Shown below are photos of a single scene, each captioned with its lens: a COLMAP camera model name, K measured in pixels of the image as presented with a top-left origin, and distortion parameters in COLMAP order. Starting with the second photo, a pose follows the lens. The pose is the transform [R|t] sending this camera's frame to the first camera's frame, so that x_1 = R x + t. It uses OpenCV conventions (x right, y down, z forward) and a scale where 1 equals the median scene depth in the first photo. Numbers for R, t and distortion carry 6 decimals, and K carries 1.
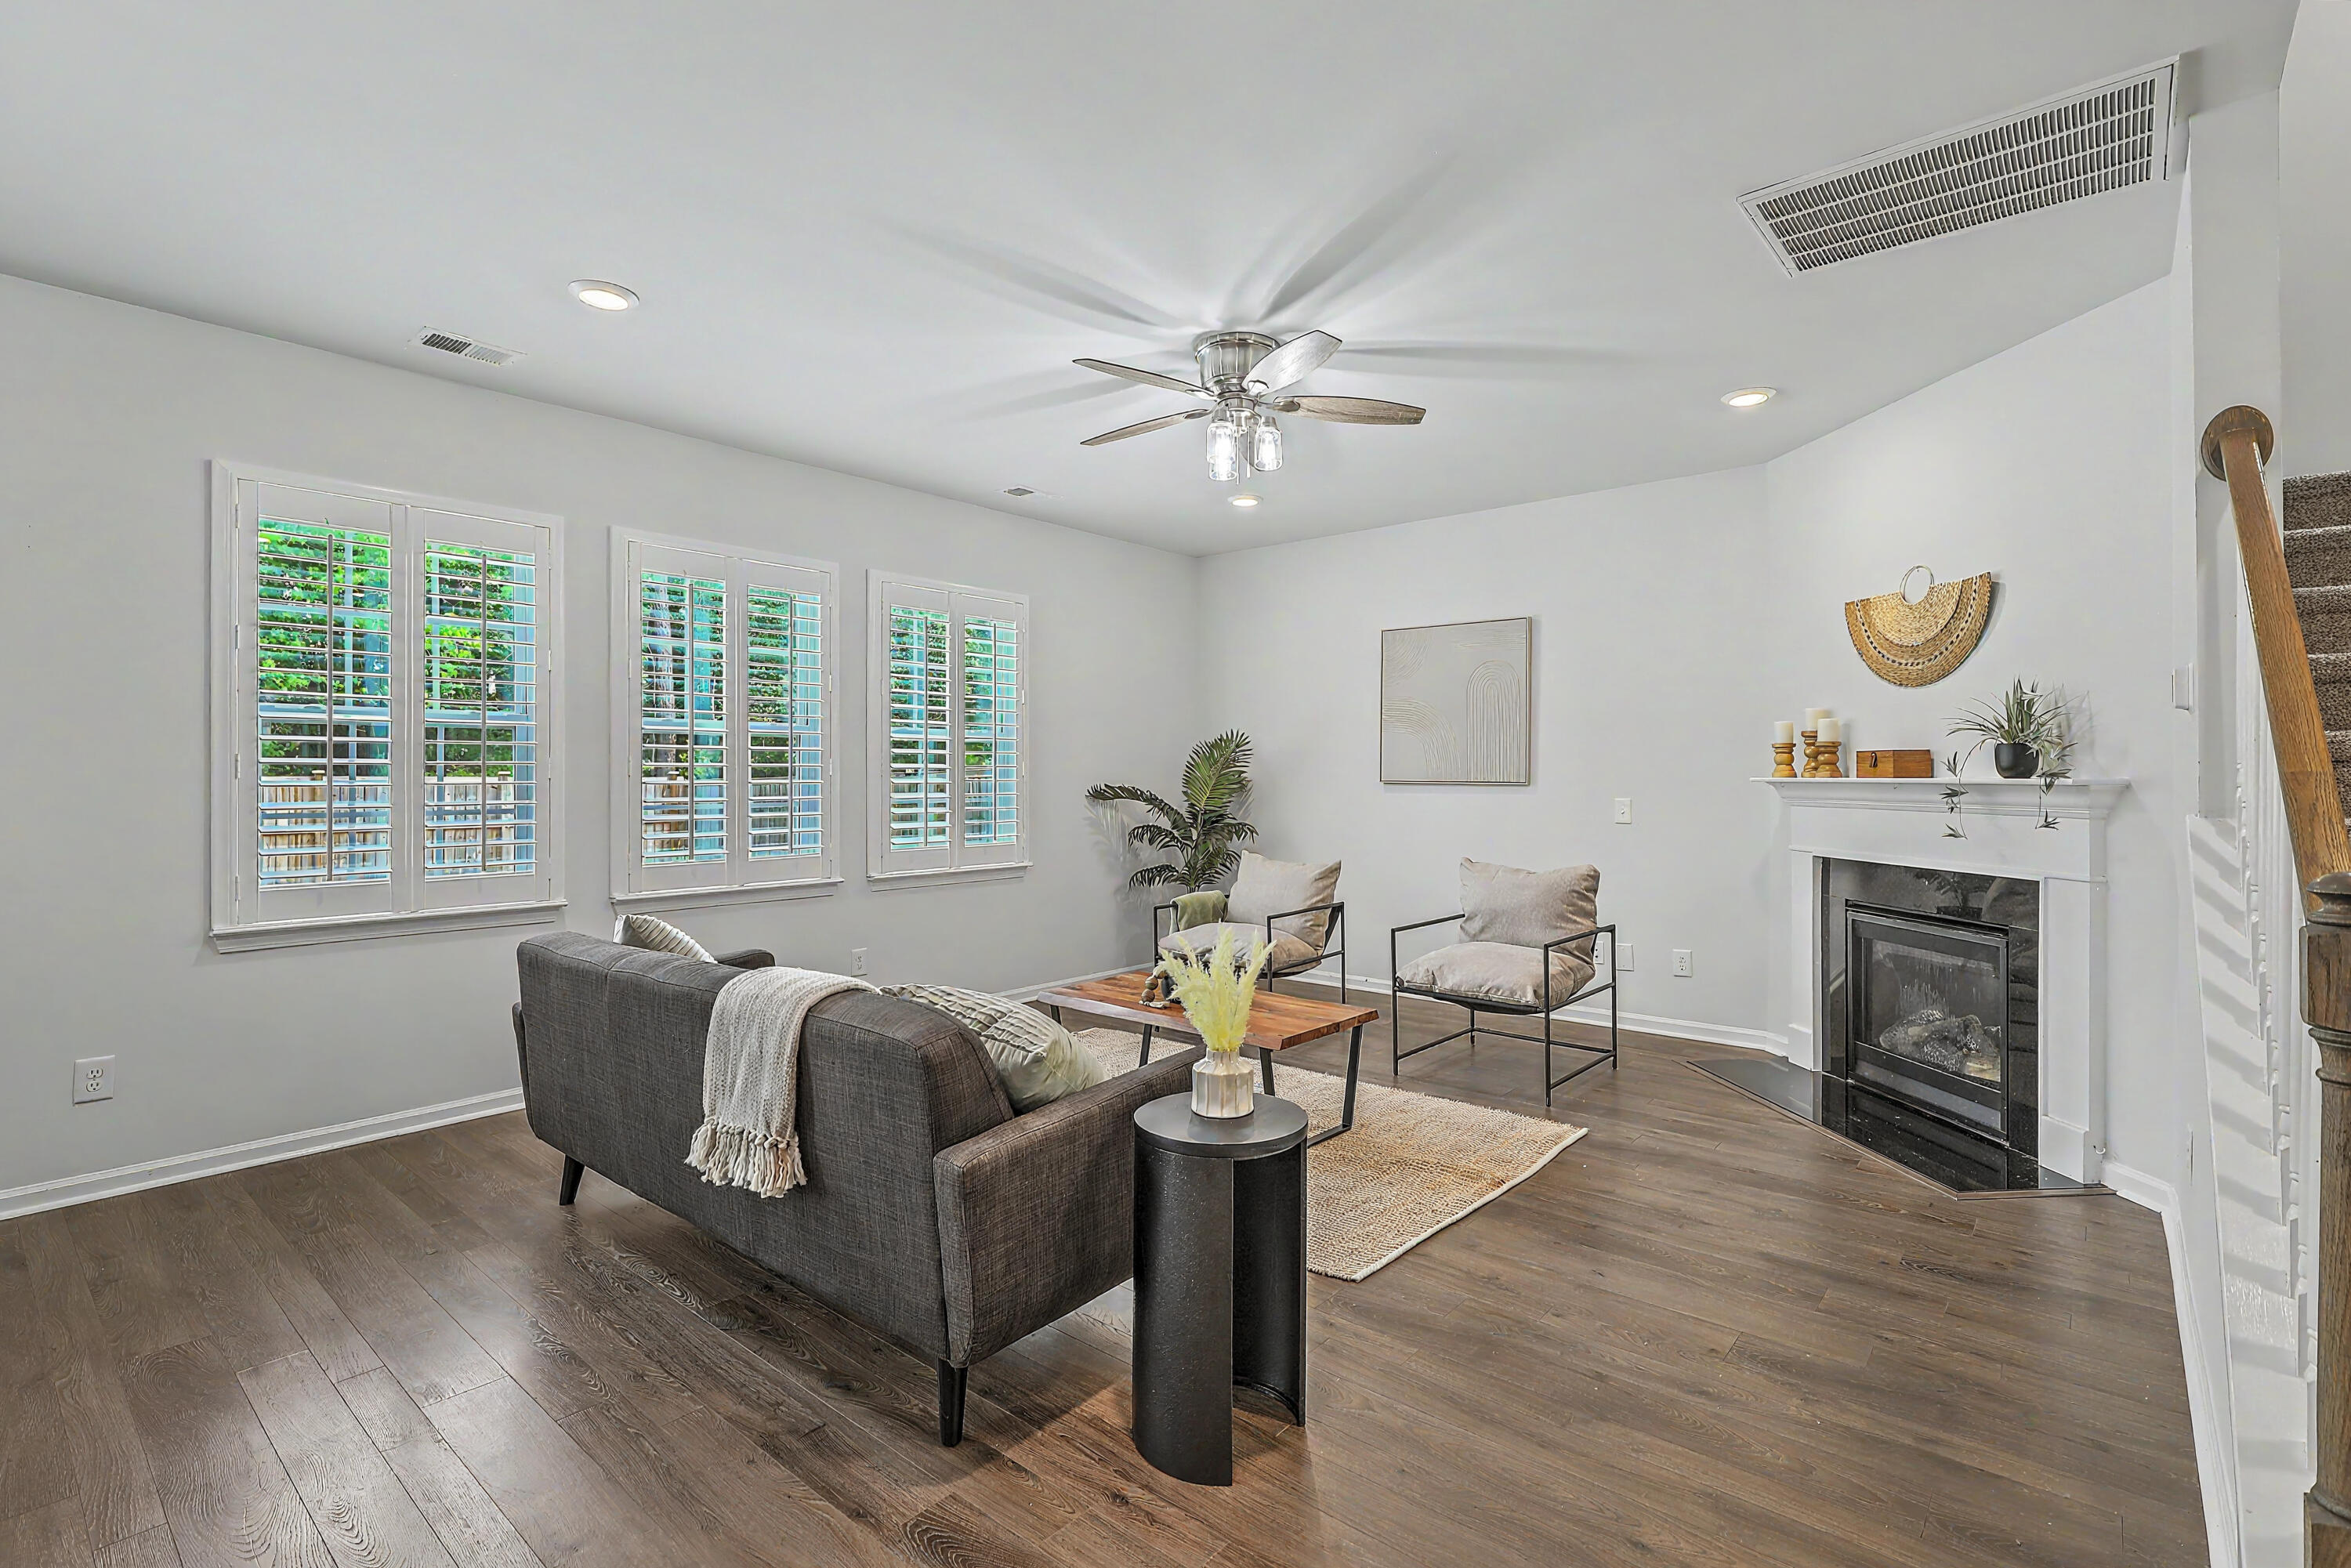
lens RADIAL K [[1068.0, 0, 1185.2], [0, 1068.0, 772.0], [0, 0, 1]] dist [-0.004002, -0.000528]
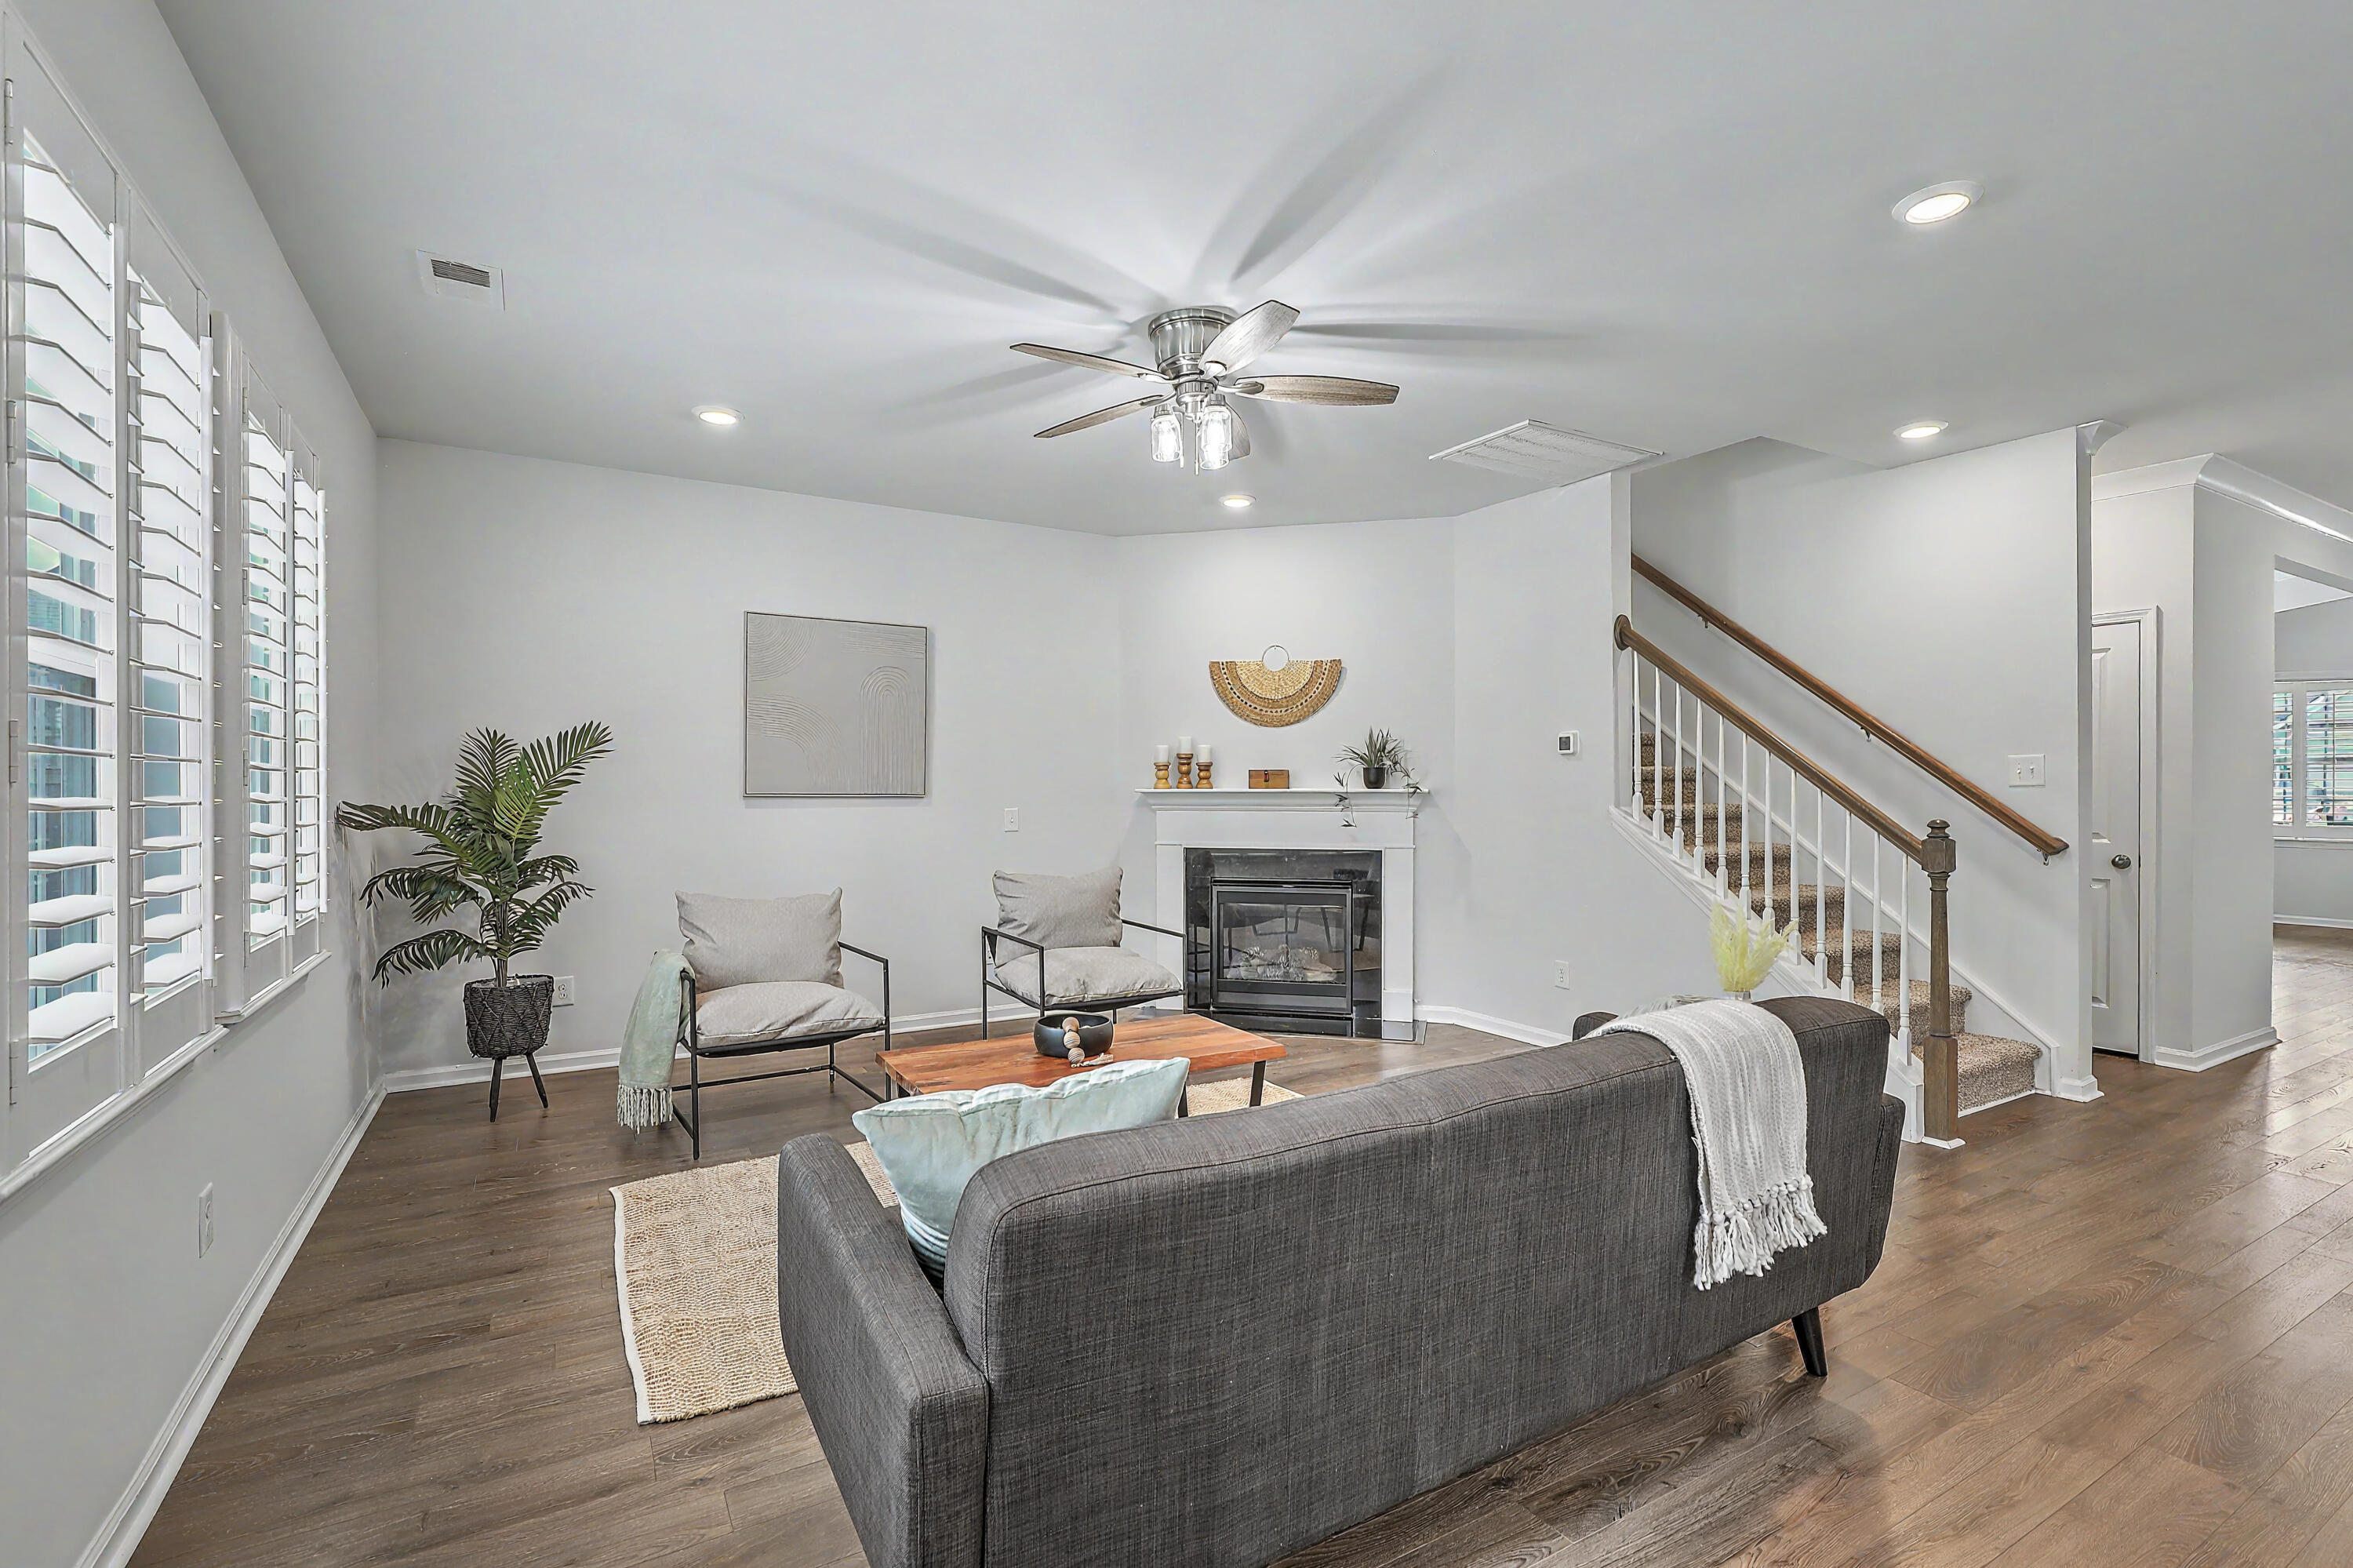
lens RADIAL K [[1069.0, 0, 1180.7], [0, 1069.0, 791.3], [0, 0, 1]] dist [-0.004002, -0.000528]
pose [[0.330472, -0.000801, 0.943815, -0.756630], [-0.001613, 0.999998, 0.001413, 0.007123], [-0.943814, -0.001990, 0.330470, 0.635519]]
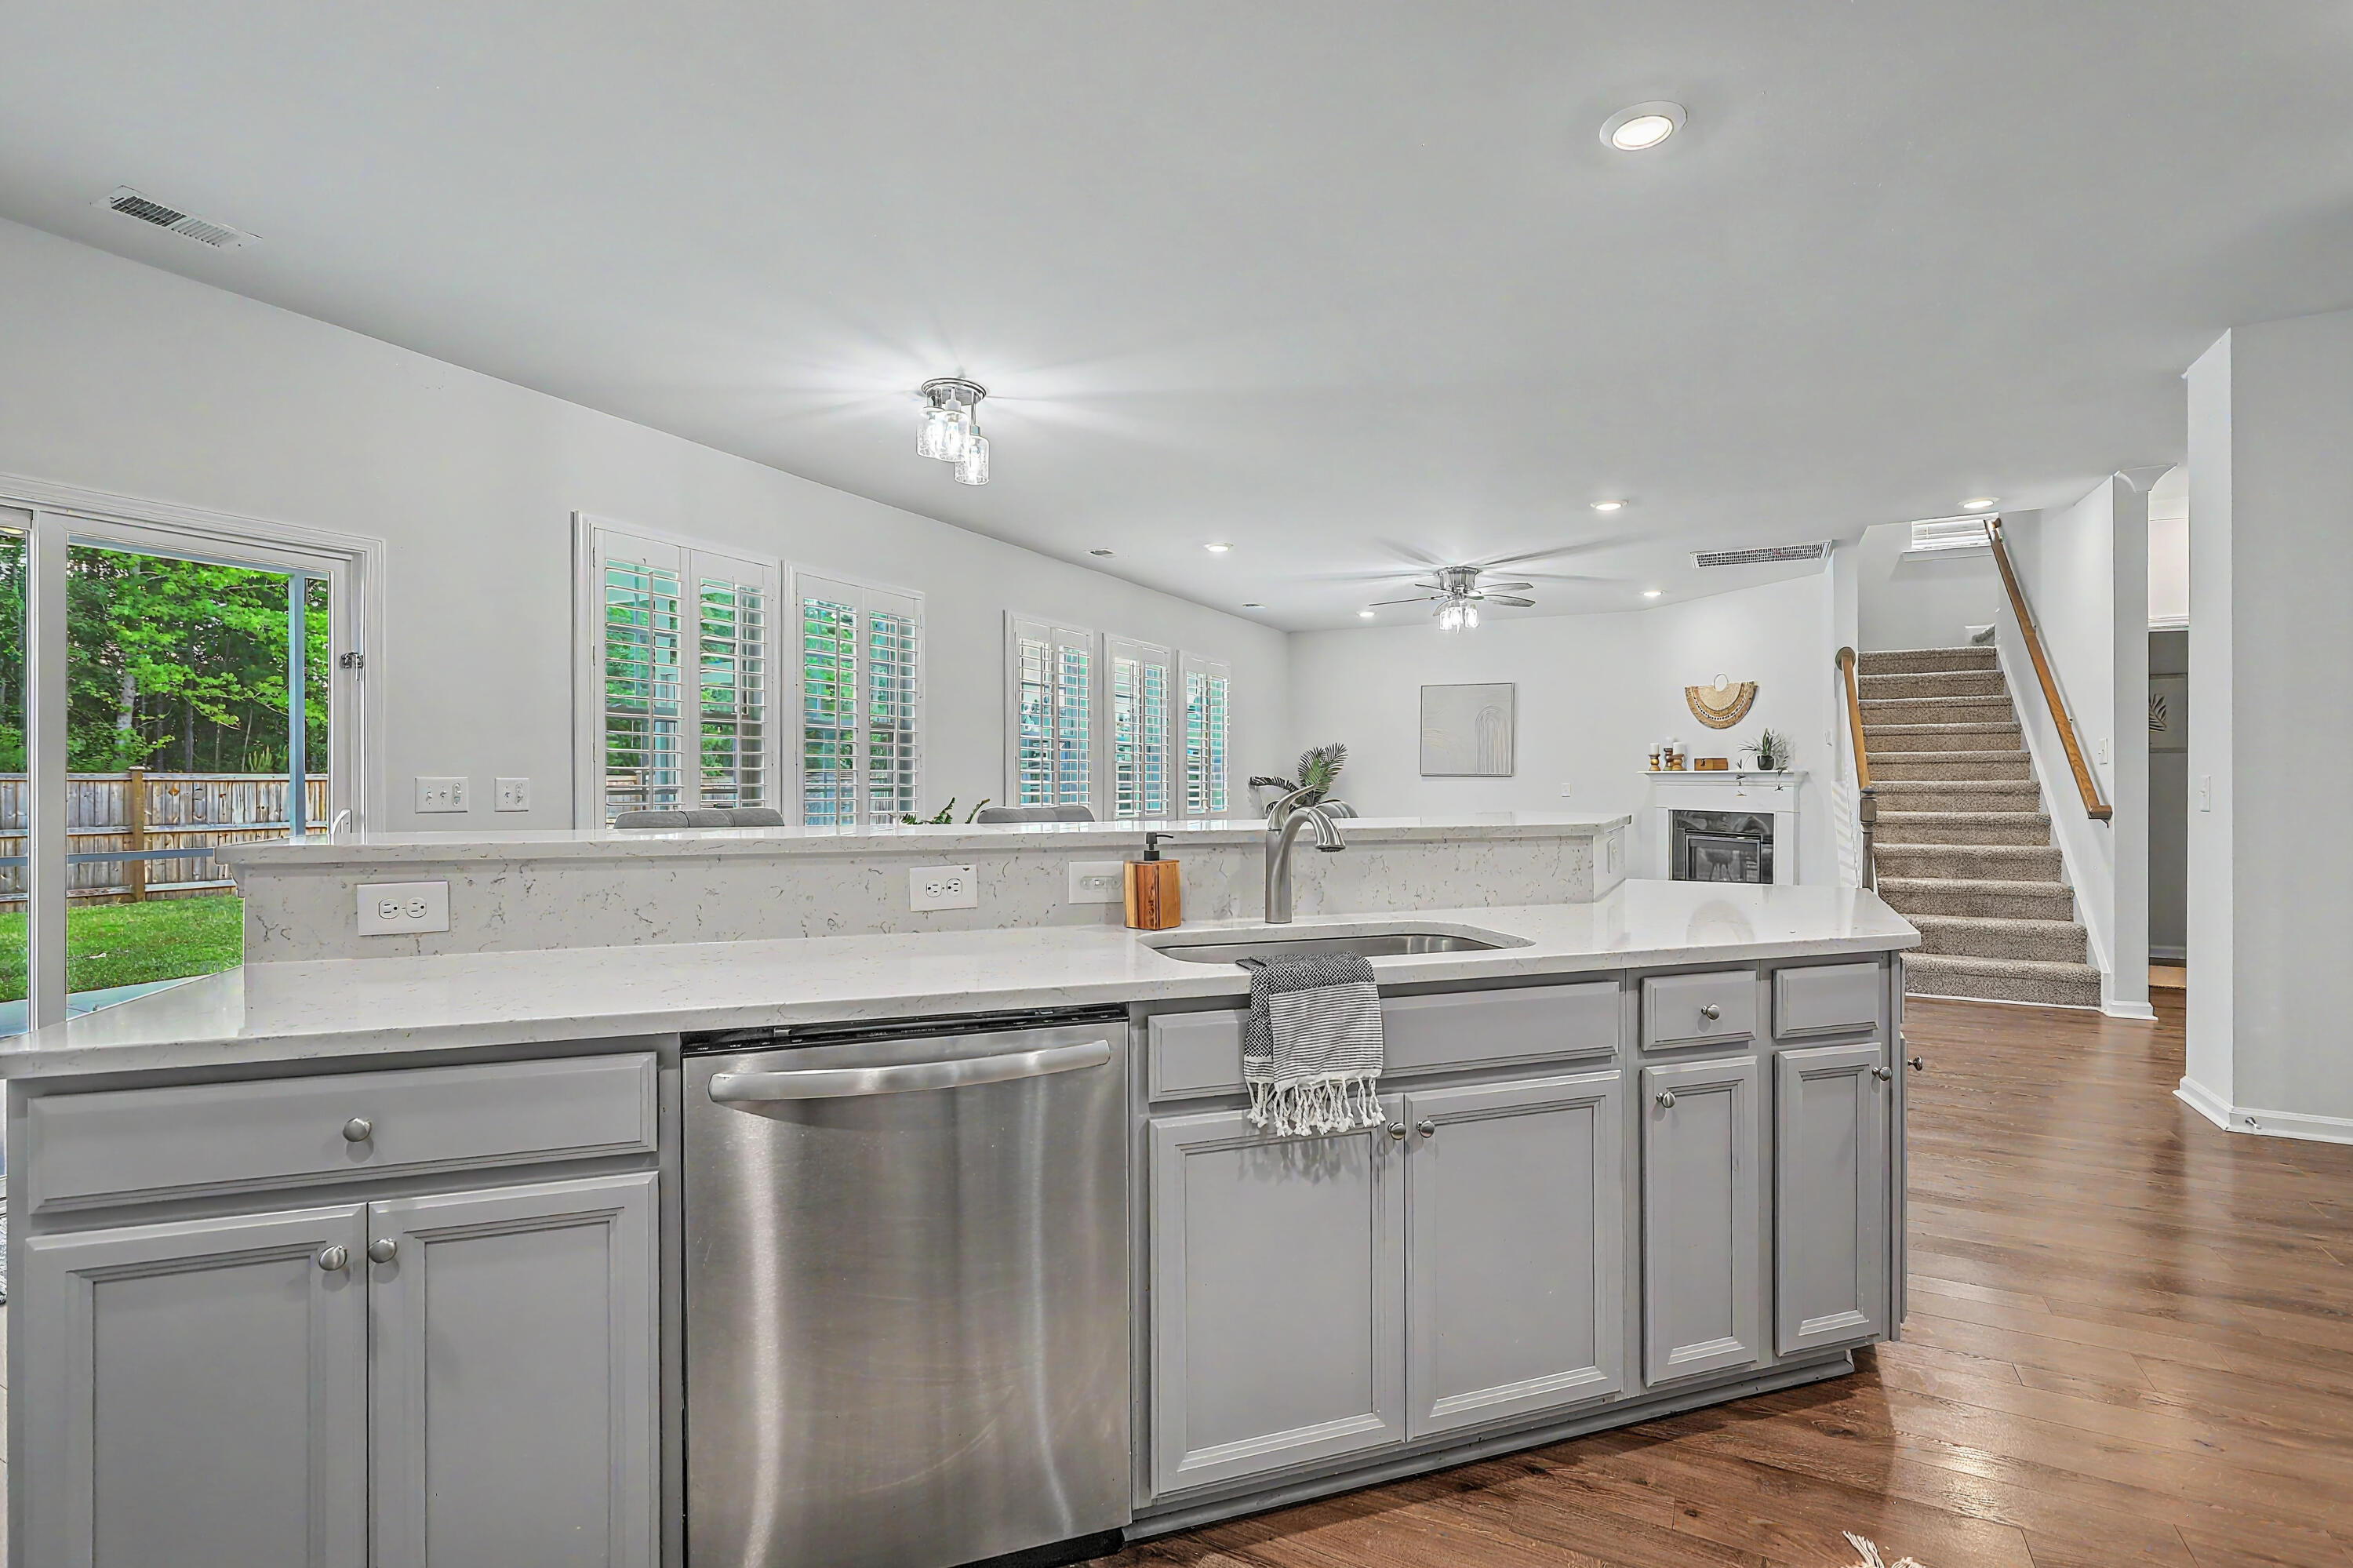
lens RADIAL K [[1069.0, 0, 1182.0], [0, 1069.0, 775.7], [0, 0, 1]] dist [-0.004002, -0.000528]
pose [[0.973556, 0.003779, 0.228418, -0.890592], [-0.003356, 0.999992, -0.002239, 0.024322], [-0.228424, 0.001413, 0.973561, -0.882404]]
